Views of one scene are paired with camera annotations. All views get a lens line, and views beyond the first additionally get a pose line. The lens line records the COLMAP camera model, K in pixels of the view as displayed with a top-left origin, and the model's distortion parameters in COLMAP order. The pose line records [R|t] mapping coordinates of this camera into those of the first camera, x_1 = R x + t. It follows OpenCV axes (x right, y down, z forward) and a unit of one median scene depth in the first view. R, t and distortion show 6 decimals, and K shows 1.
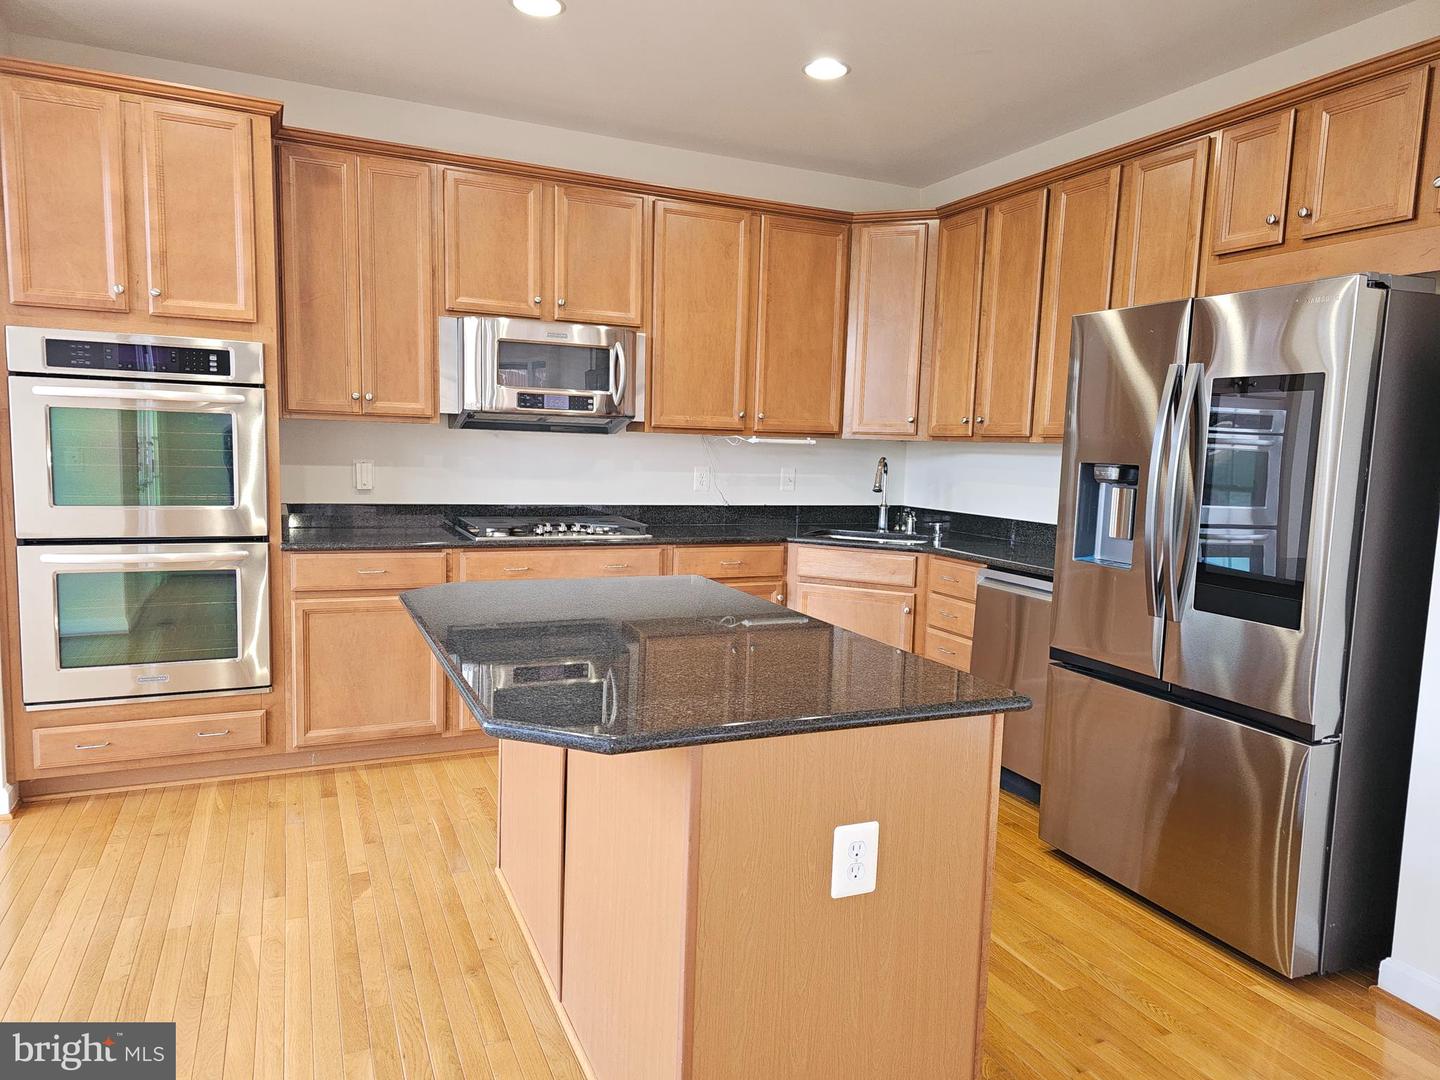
lens RADIAL K [[959.4, 0, 732.9], [0, 959.4, 548.7], [0, 0, 1]] dist [0.047862, -0.028686]
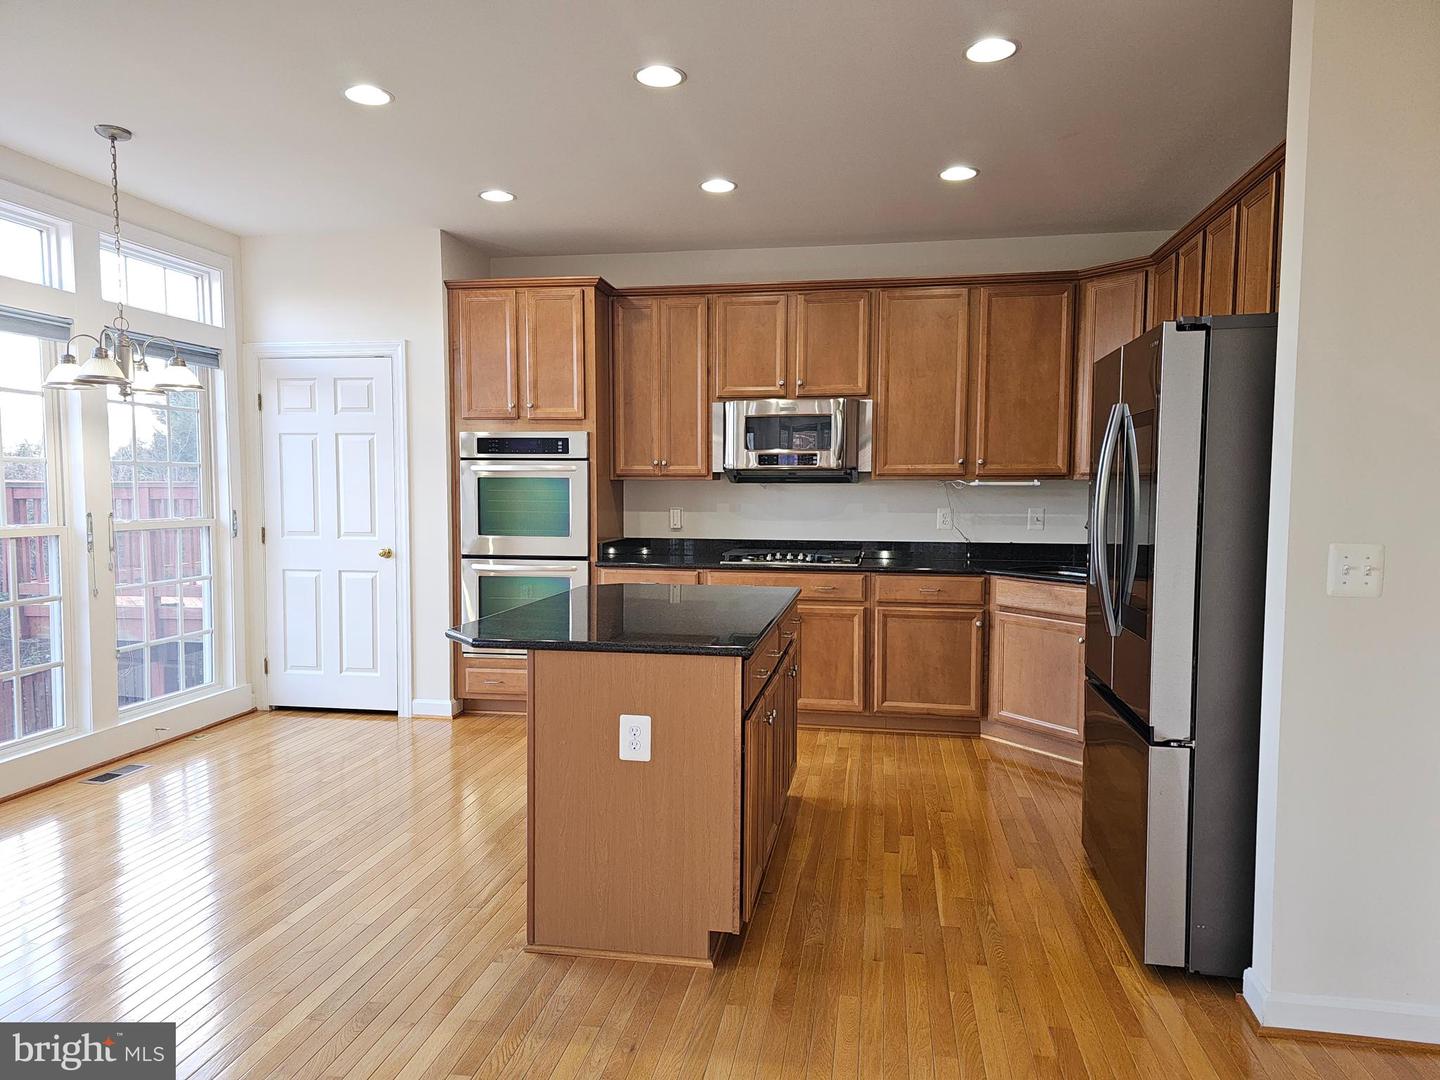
lens RADIAL K [[959.4, 0, 716.5], [0, 959.4, 549.6], [0, 0, 1]] dist [0.047862, -0.028686]
pose [[0.822968, 0.009258, -0.568013, 0.512498], [-0.040996, 0.998228, -0.043127, 0.030976], [0.566607, 0.058778, 0.821889, -0.119818]]
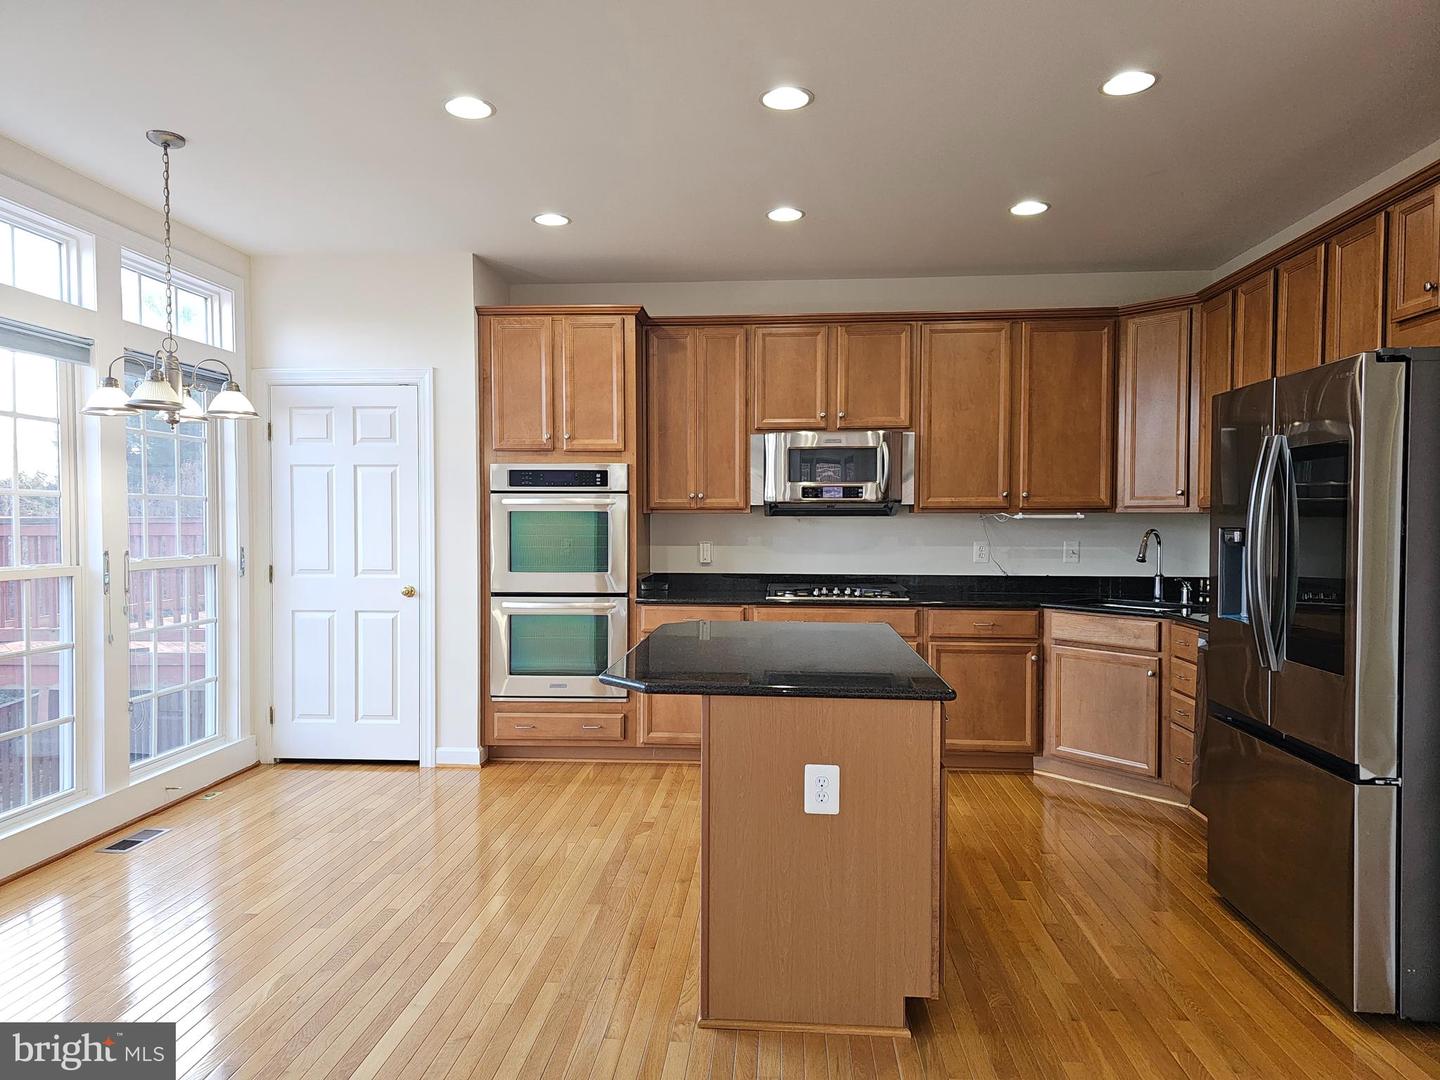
lens RADIAL K [[959.4, 0, 709.4], [0, 959.4, 549.4], [0, 0, 1]] dist [0.047862, -0.028686]
pose [[0.871736, -0.015369, -0.489734, 0.318443], [-0.028385, 0.996245, -0.081791, 0.033607], [0.489153, 0.085201, 0.868027, -0.190014]]
